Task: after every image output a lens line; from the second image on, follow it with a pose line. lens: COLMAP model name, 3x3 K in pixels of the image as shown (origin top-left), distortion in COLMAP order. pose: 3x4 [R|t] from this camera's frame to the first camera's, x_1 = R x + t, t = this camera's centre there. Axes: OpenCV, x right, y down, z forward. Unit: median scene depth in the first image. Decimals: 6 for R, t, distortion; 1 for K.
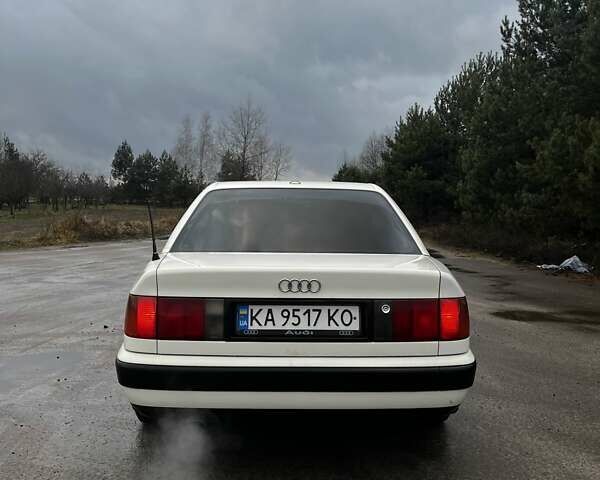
lens RADIAL K [[595.5, 0, 301.8], [0, 595.5, 240.8], [0, 0, 1]] dist [0.021393, 0.006512]
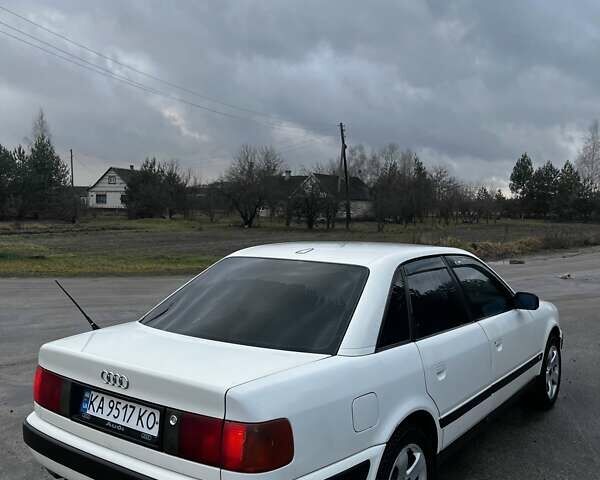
lens RADIAL K [[595.5, 0, 301.8], [0, 595.5, 240.8], [0, 0, 1]] dist [0.021393, 0.006512]
pose [[0.797781, 0.027785, -0.602307, 0.850997], [-0.041008, 0.999125, -0.008227, -0.166086], [0.601552, 0.031263, 0.798222, 0.361056]]
